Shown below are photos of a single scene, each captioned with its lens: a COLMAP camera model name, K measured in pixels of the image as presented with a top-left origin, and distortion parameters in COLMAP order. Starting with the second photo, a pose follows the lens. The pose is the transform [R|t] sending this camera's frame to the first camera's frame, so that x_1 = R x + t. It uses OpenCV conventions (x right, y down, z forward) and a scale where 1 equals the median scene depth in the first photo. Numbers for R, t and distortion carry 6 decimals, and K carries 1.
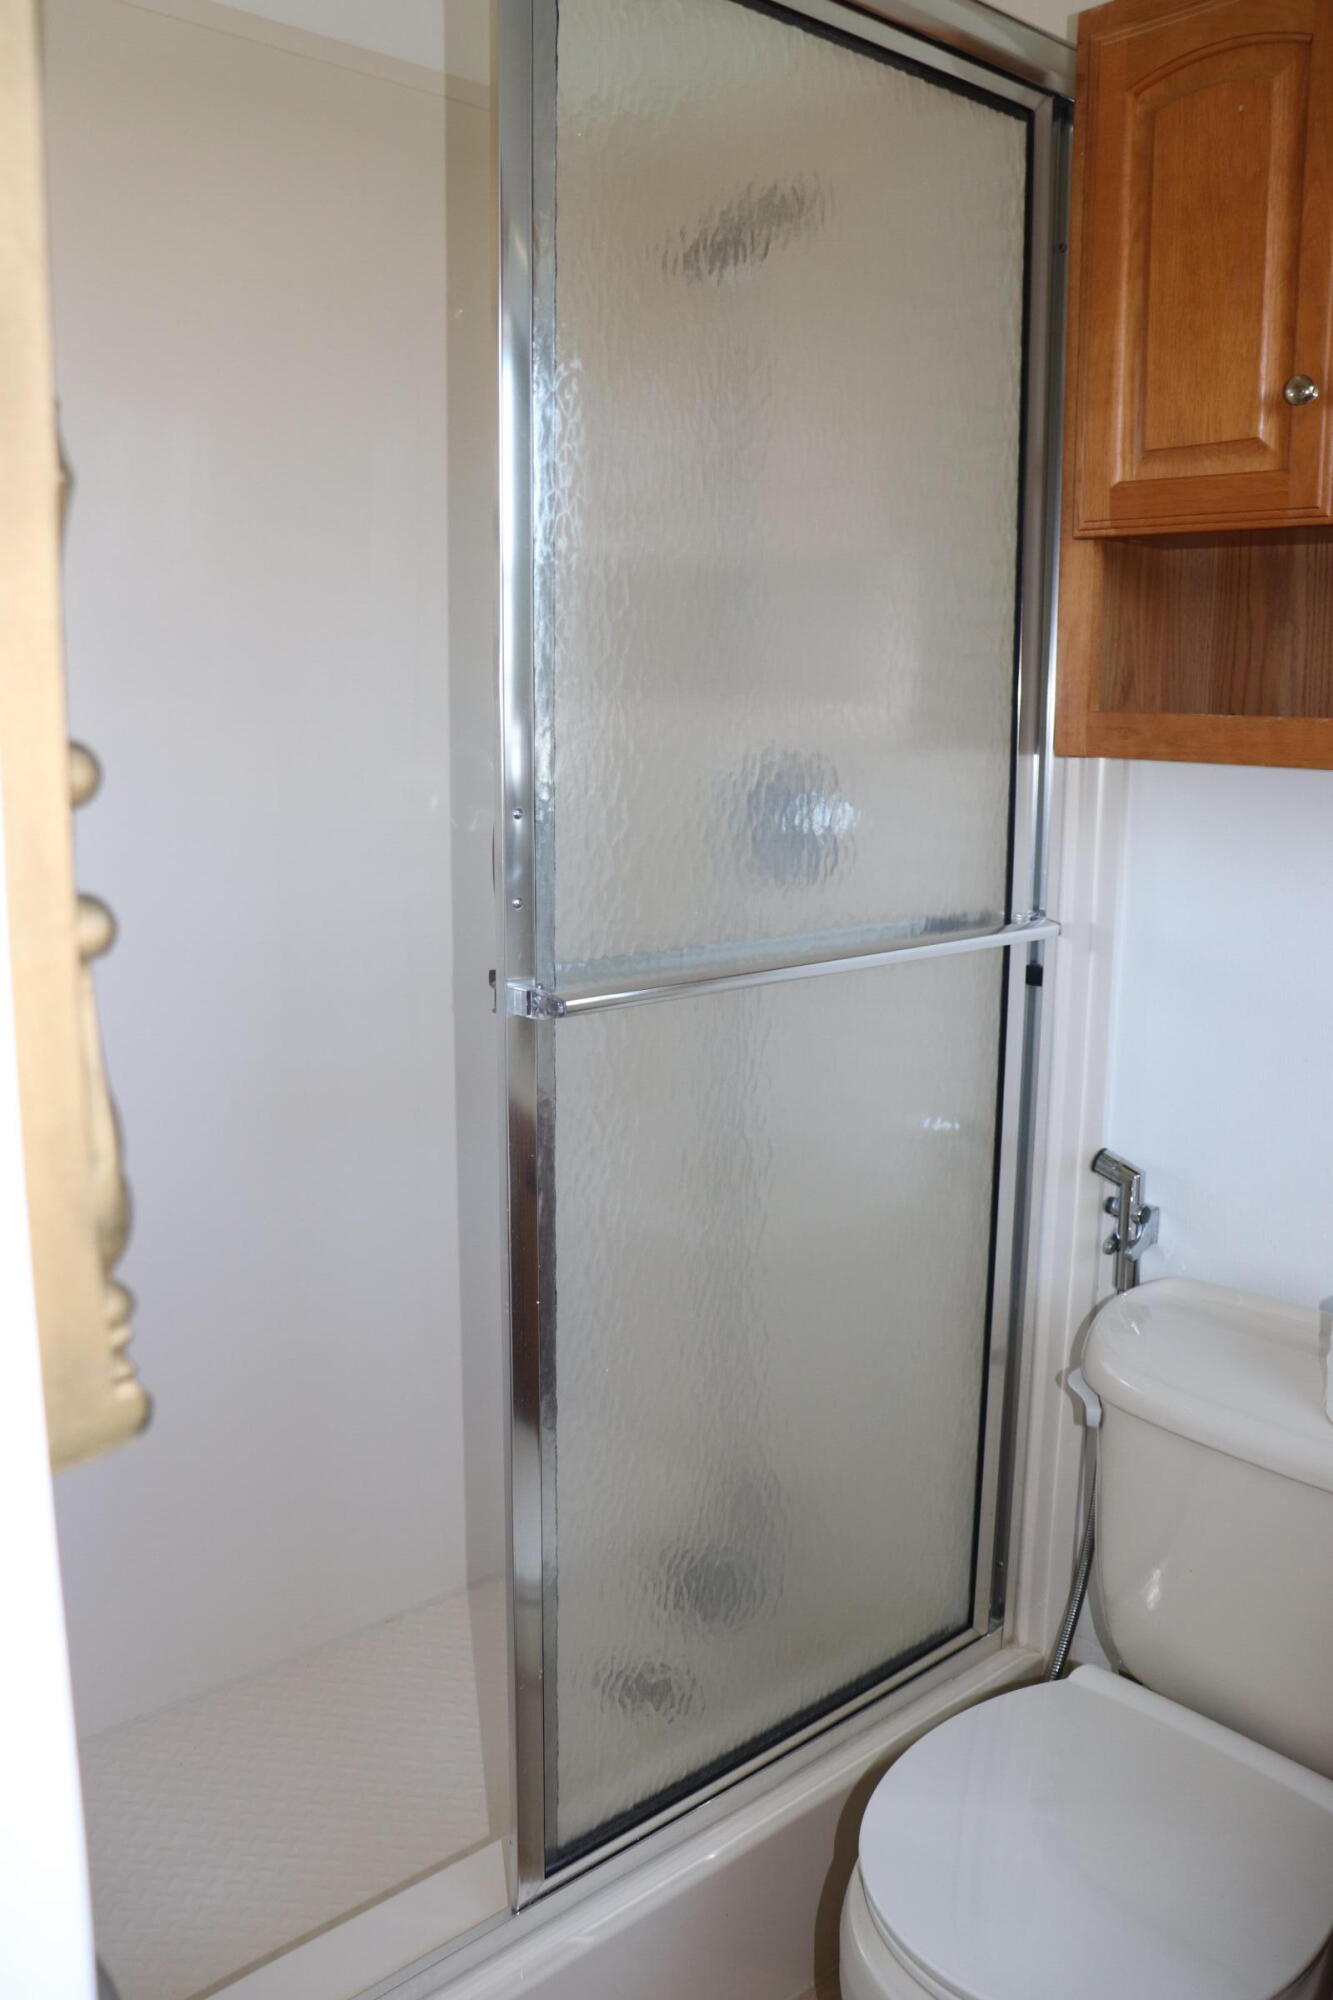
lens RADIAL K [[1641.9, 0, 675.8], [0, 1641.9, 1006.3], [0, 0, 1]] dist [-0.156203, 0.120046]
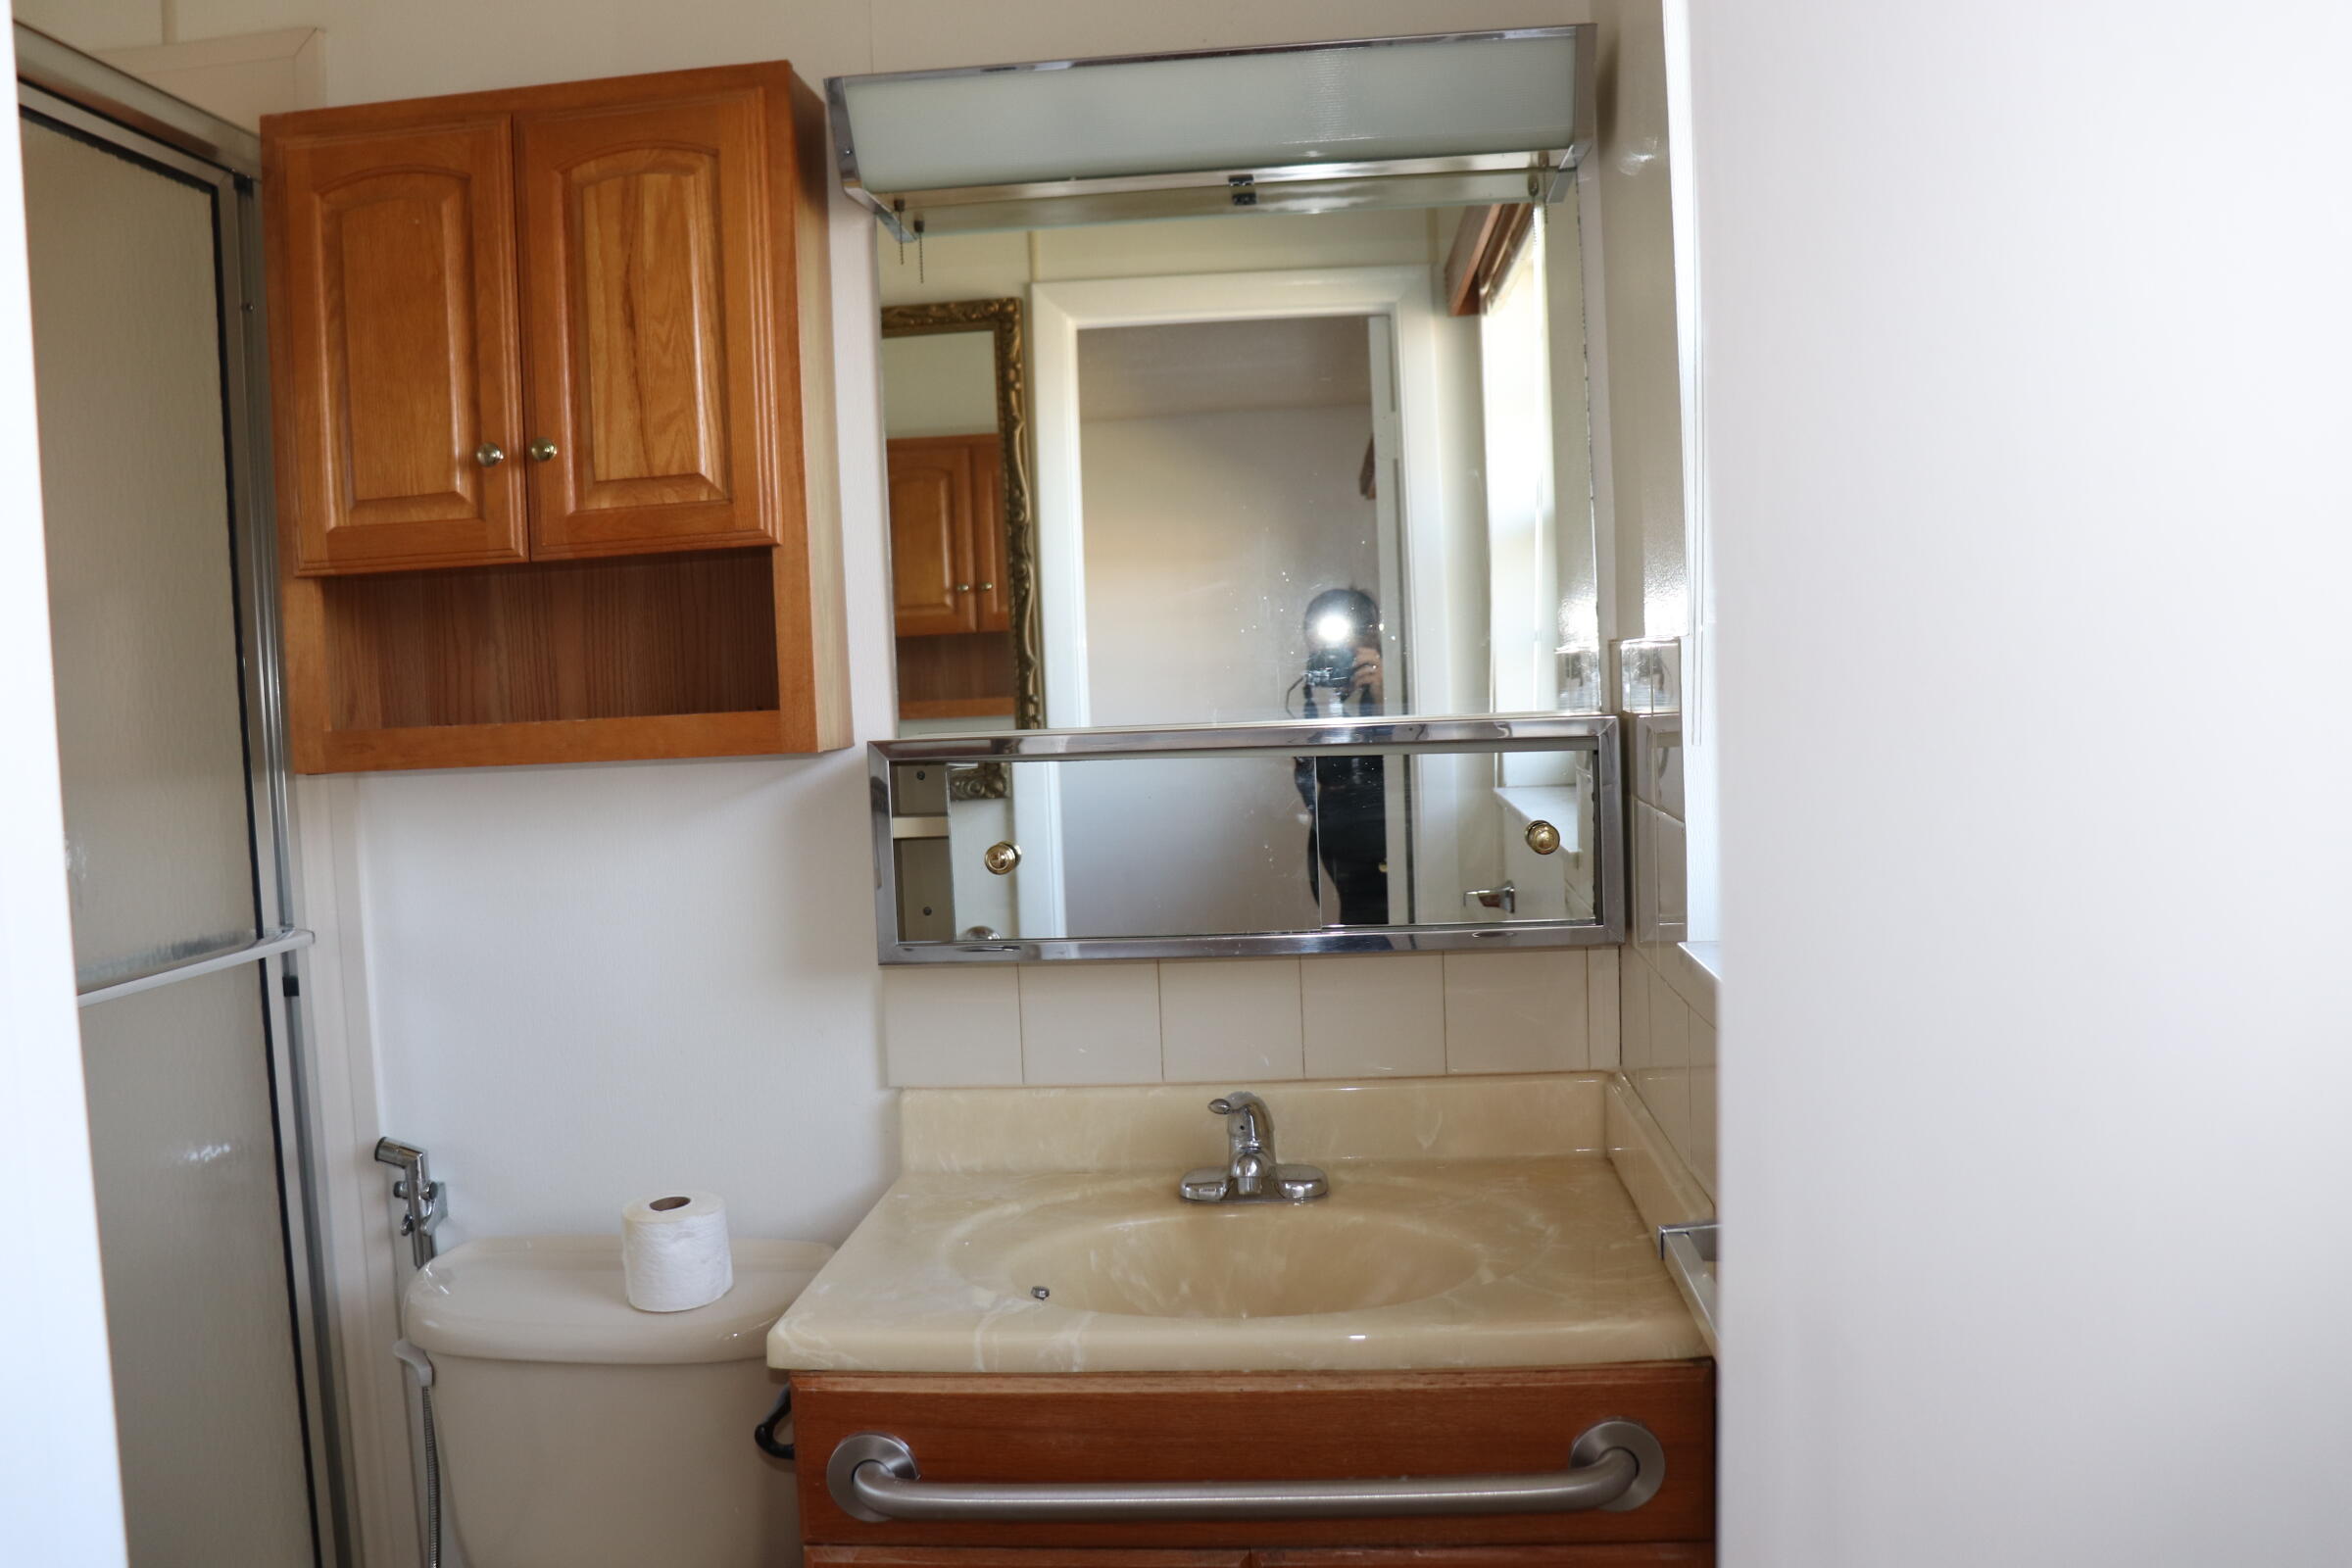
lens RADIAL K [[1930.9, 0, 1171.9], [0, 1930.9, 783.4], [0, 0, 1]] dist [-0.156203, 0.120046]
pose [[0.746440, -0.075827, 0.661118, -0.155927], [0.170403, 0.982142, -0.079748, 0.050205], [-0.643265, 0.172184, 0.746032, -0.305112]]
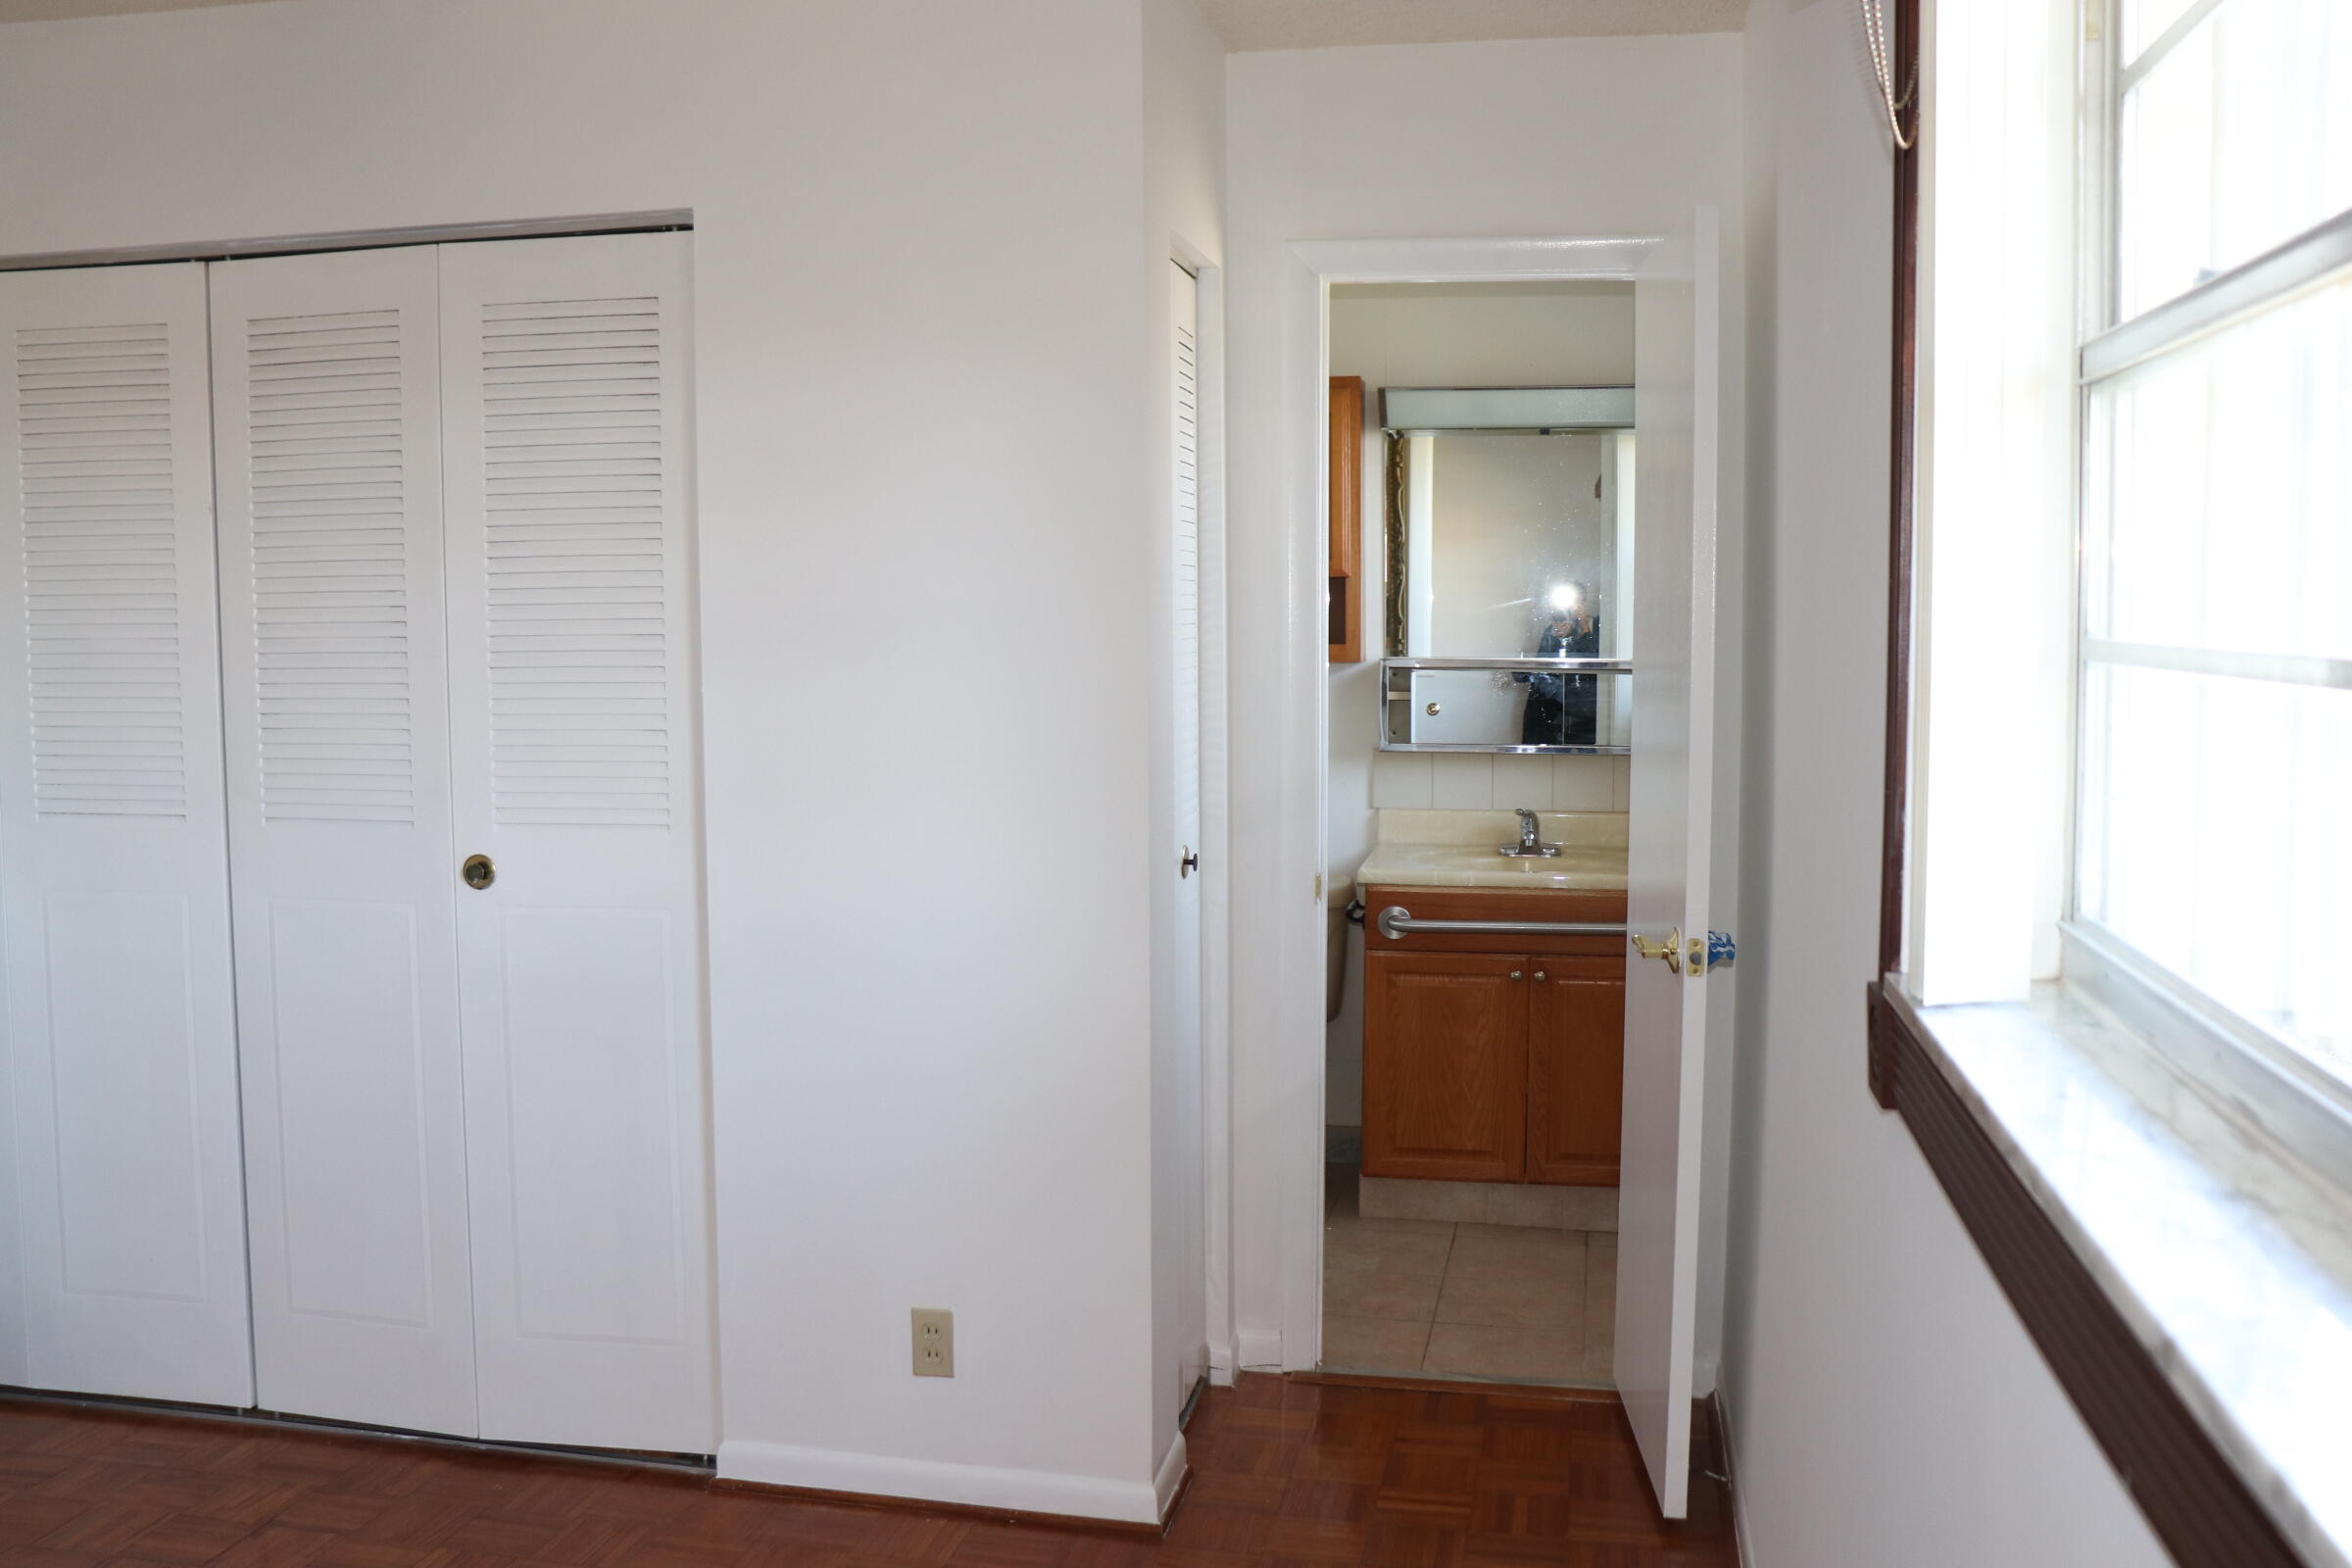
lens RADIAL K [[2194.2, 0, 1167.9], [0, 2194.2, 786.3], [0, 0, 1]] dist [-0.097540, 0.000000]
pose [[0.804163, -0.061859, 0.591181, -2.245823], [0.123149, 0.990329, -0.063892, 0.329151], [-0.581512, 0.124183, 0.804004, -2.222036]]
